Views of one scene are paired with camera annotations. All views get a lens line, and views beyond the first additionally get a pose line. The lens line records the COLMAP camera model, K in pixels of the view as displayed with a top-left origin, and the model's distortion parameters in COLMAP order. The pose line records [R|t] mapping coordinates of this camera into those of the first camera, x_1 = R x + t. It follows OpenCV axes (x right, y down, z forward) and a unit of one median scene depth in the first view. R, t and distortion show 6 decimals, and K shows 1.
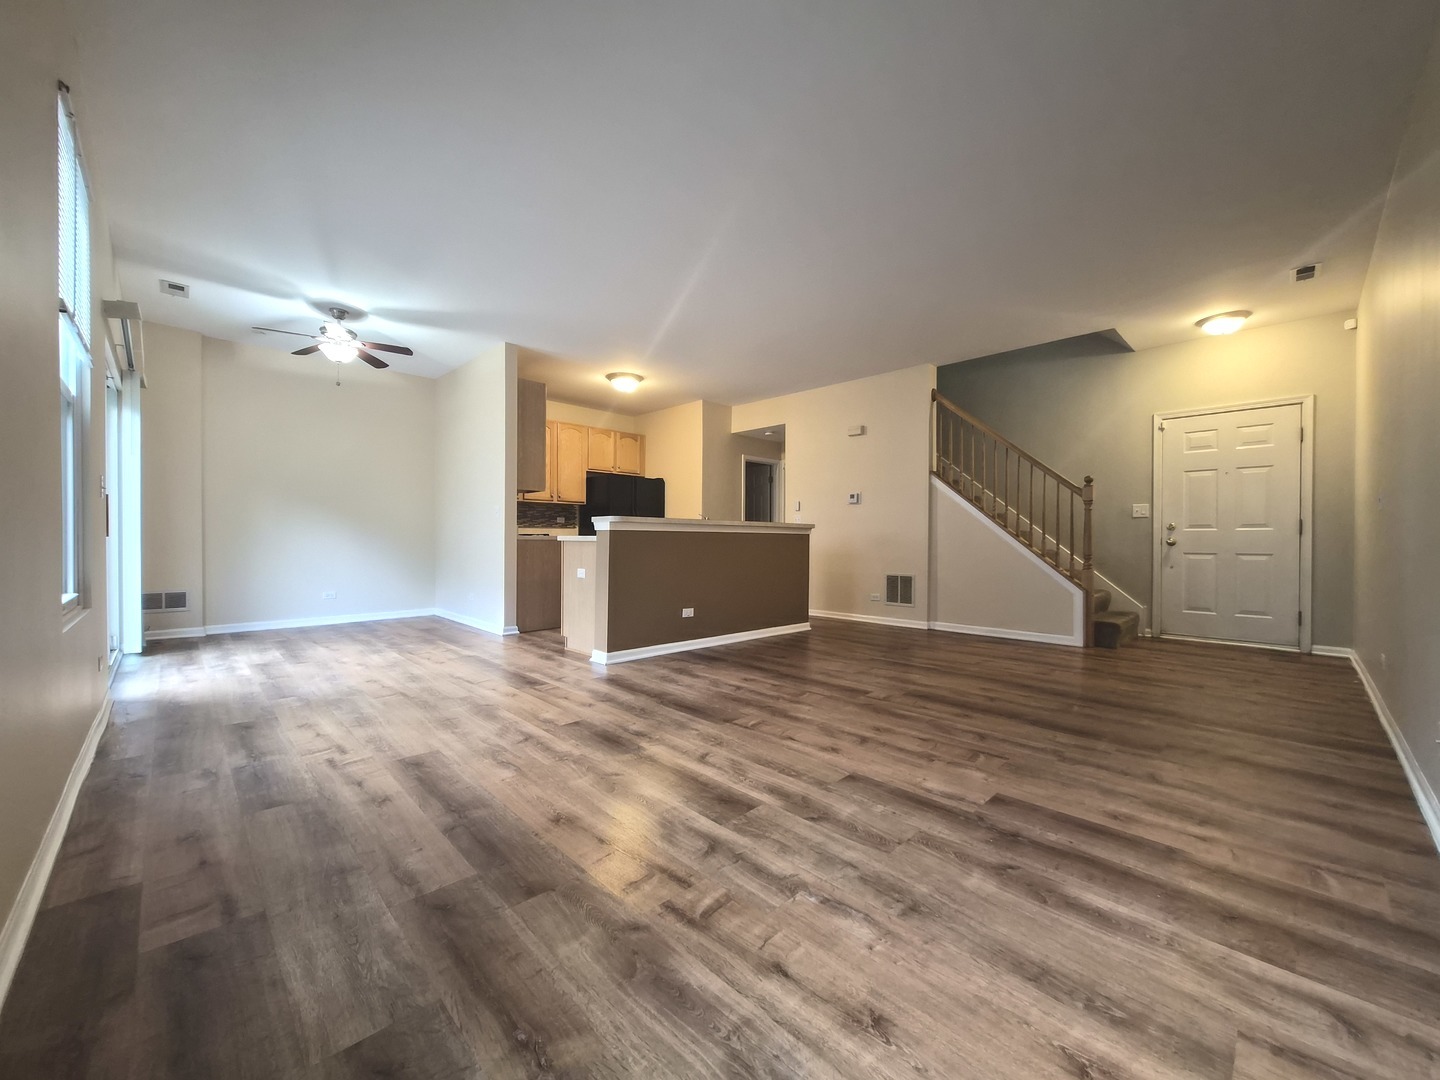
lens RADIAL K [[563.2, 0, 718.8], [0, 563.2, 543.5], [0, 0, 1]] dist [-0.001069, -0.000354]
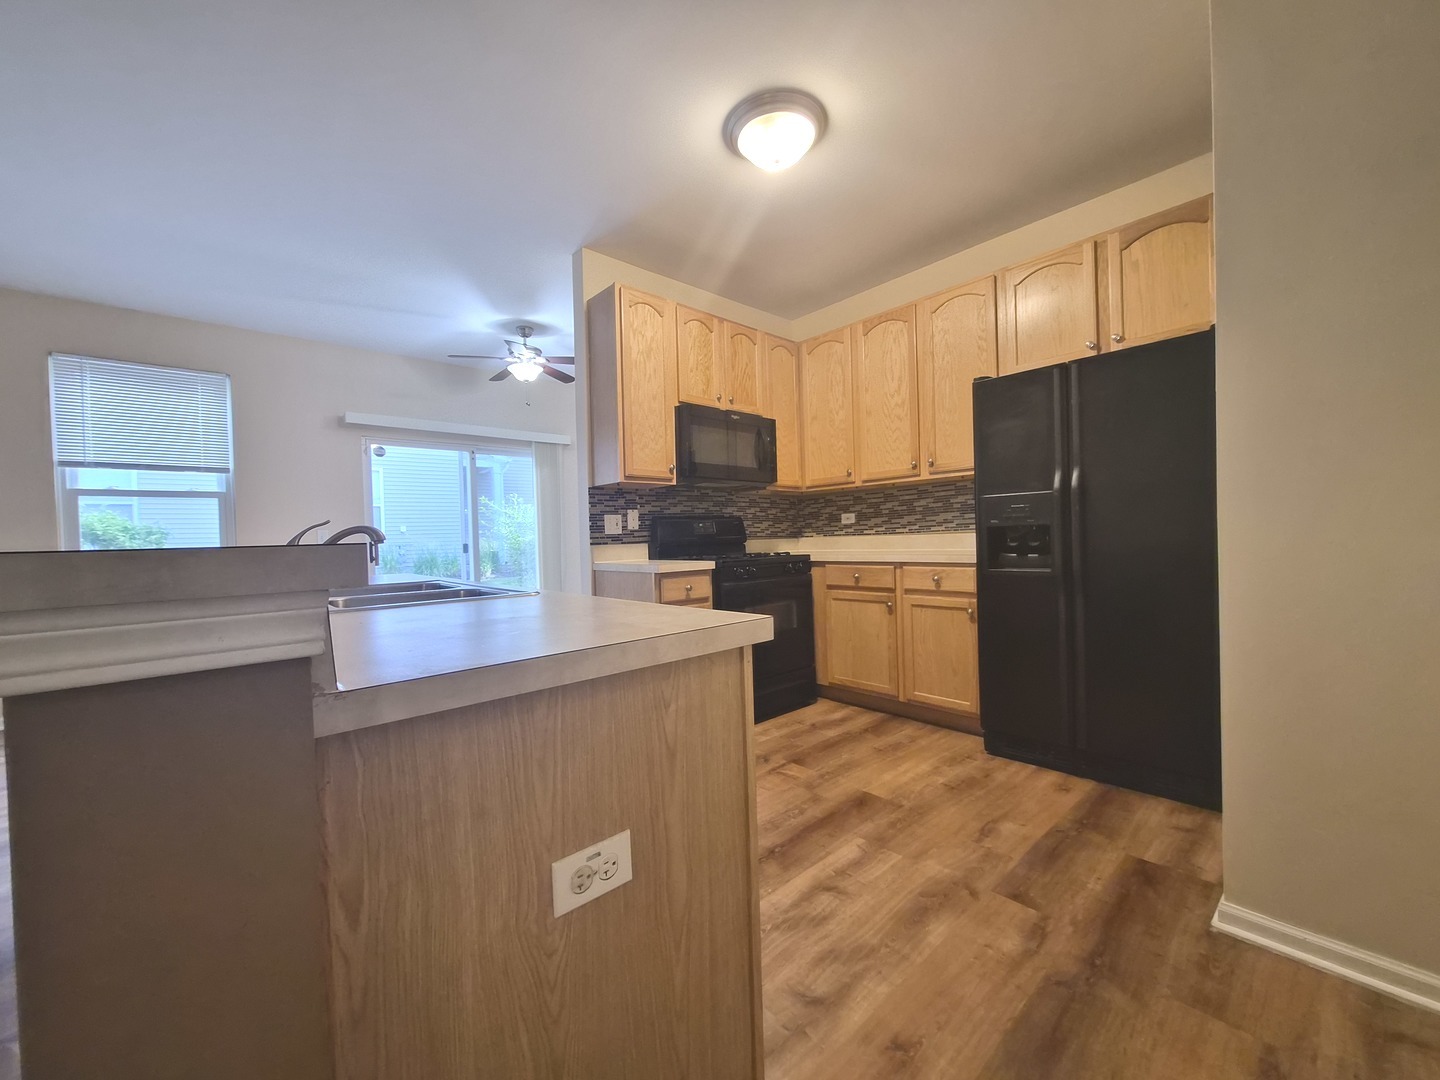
lens RADIAL K [[563.2, 0, 718.8], [0, 563.2, 543.5], [0, 0, 1]] dist [-0.001069, -0.000354]
pose [[-0.046314, 0.008153, -0.998894, 0.514207], [0.021066, 0.999752, 0.007184, -0.077122], [0.998705, -0.020710, -0.046474, 2.506604]]
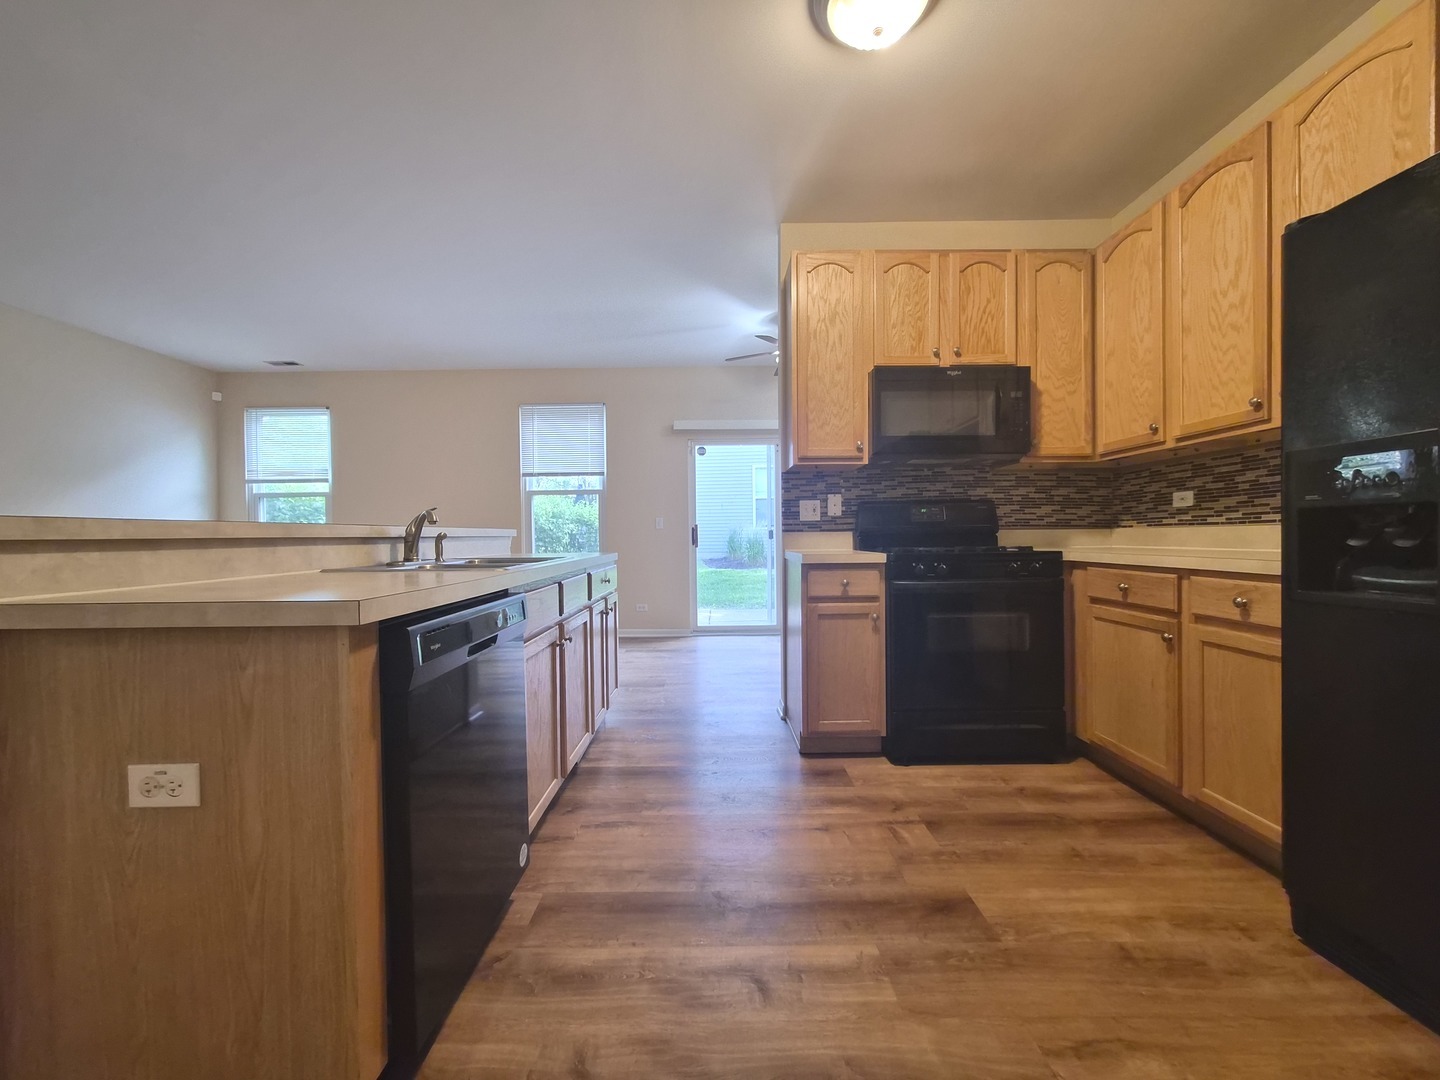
lens RADIAL K [[569.0, 0, 720.0], [0, 569.0, 540.0], [0, 0, 1]] dist [0.000253, 0.000029]
pose [[-0.700895, 0.009223, -0.713205, 0.232473], [0.002413, 0.999941, 0.010559, -0.066549], [0.713261, 0.005680, -0.700876, 2.939162]]
